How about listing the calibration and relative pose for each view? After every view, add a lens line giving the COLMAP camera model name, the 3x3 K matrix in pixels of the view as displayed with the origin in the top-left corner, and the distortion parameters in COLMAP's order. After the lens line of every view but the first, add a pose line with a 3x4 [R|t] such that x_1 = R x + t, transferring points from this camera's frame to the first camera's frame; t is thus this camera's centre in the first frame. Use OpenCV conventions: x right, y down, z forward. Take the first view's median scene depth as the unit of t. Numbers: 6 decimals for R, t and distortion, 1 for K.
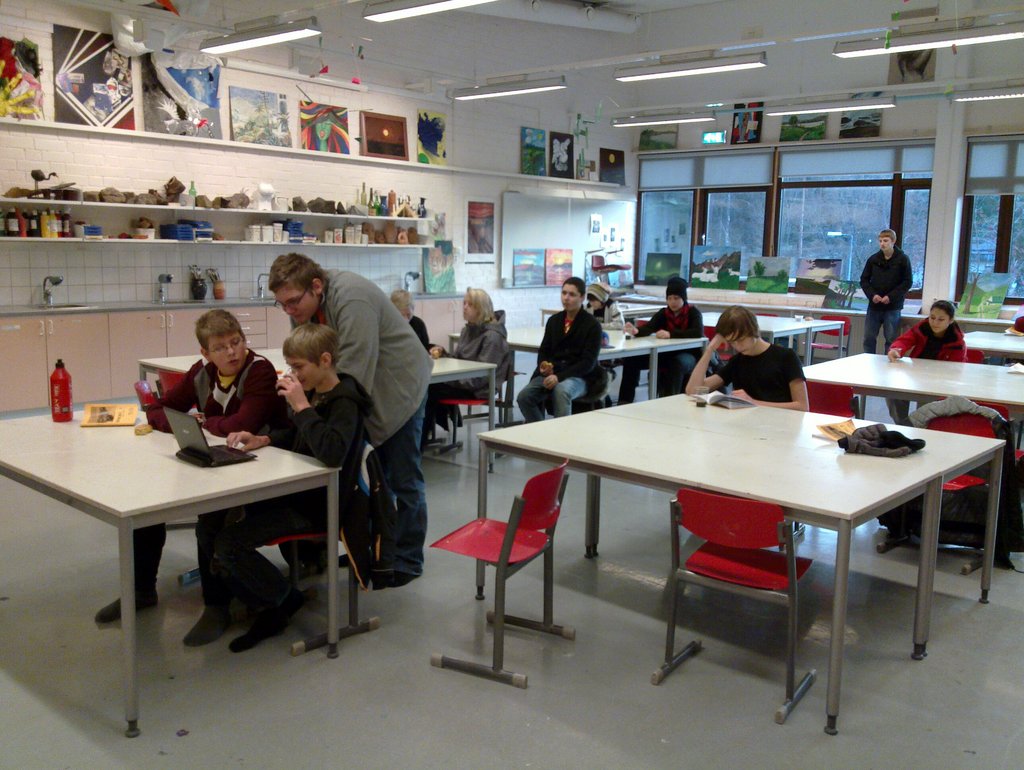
lens RADIAL K [[931.7, 0, 512.0], [0, 931.7, 385.0], [0, 0, 1]] dist [0.000735, -0.013611]
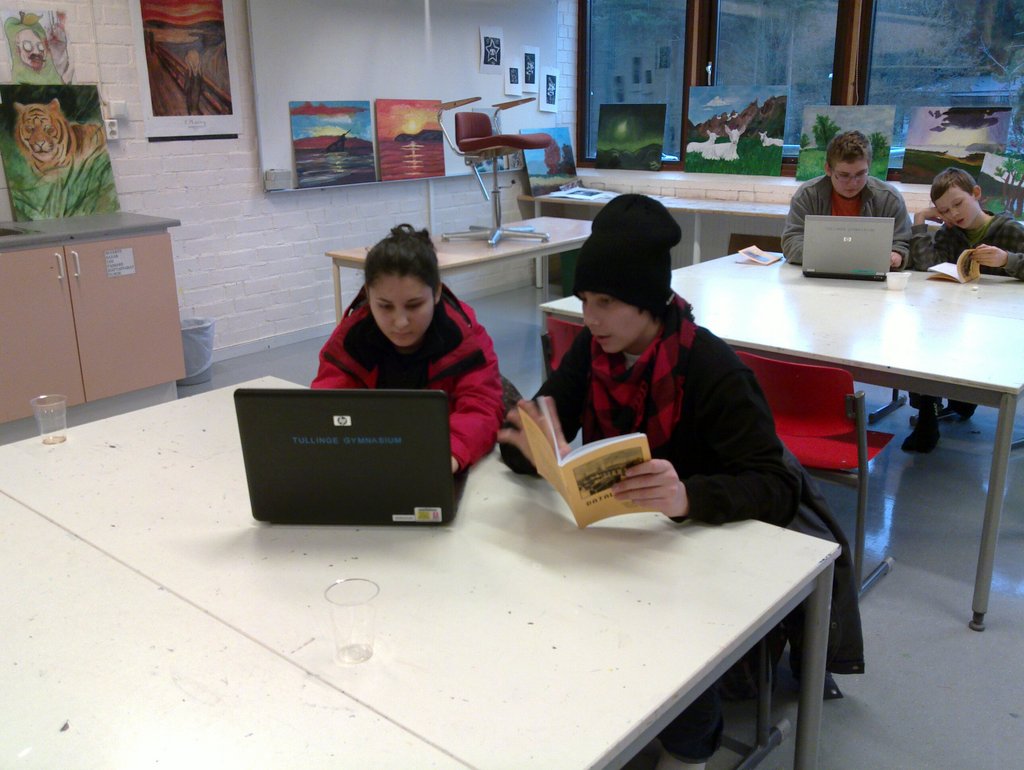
lens RADIAL K [[931.7, 0, 512.0], [0, 931.7, 385.0], [0, 0, 1]] dist [0.000735, -0.013611]
pose [[0.999207, -0.033425, 0.021653, 0.209283], [0.029903, 0.988772, 0.146411, -0.168144], [-0.026304, -0.145647, 0.988987, 1.211630]]
